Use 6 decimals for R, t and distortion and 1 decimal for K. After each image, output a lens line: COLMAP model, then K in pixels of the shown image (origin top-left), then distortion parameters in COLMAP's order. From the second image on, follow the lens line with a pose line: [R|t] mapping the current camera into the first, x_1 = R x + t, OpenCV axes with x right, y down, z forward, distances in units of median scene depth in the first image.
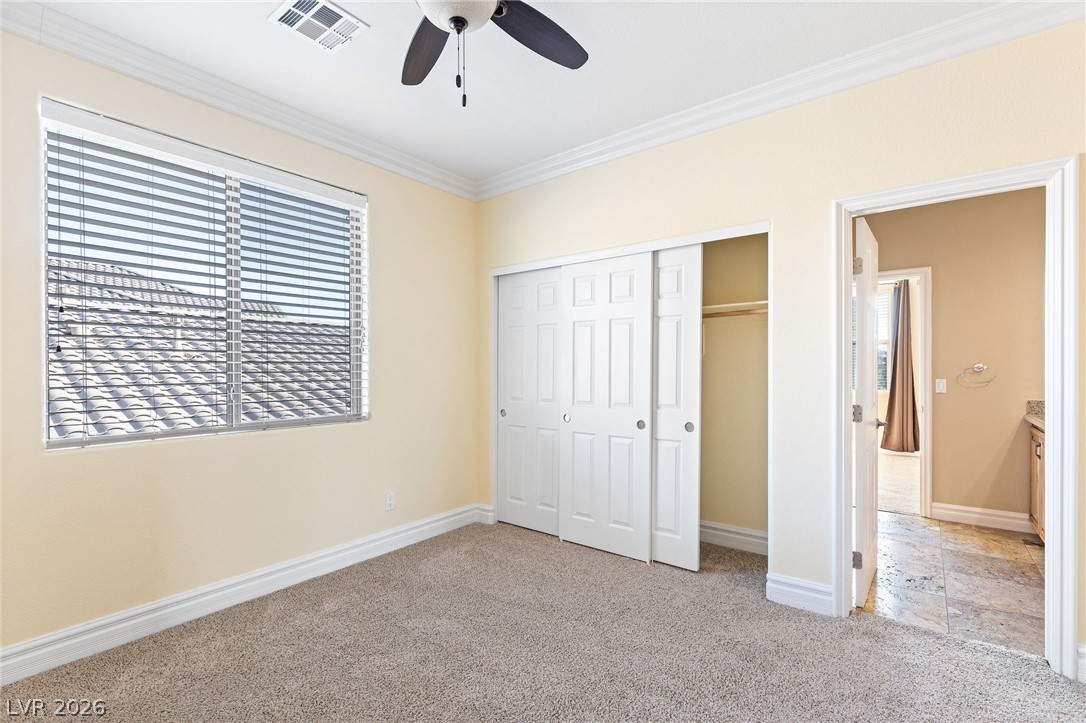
lens RADIAL K [[496.3, 0, 542.9], [0, 496.3, 366.7], [0, 0, 1]] dist [0.002004, 0.000309]
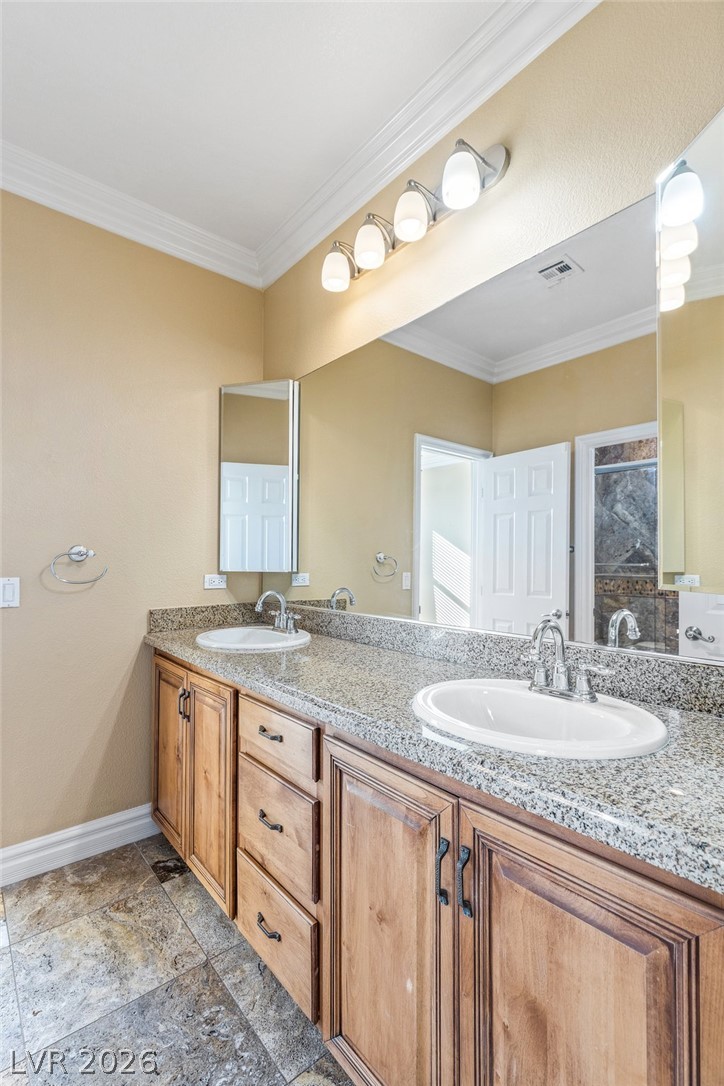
lens RADIAL K [[496.3, 0, 356.0], [0, 496.3, 543.6], [0, 0, 1]] dist [0.002004, 0.000309]
pose [[0.233587, 0.007016, 0.972311, 0.483107], [0.024031, 0.999627, -0.012986, 0.005392], [-0.972039, 0.026399, 0.233332, 0.644651]]
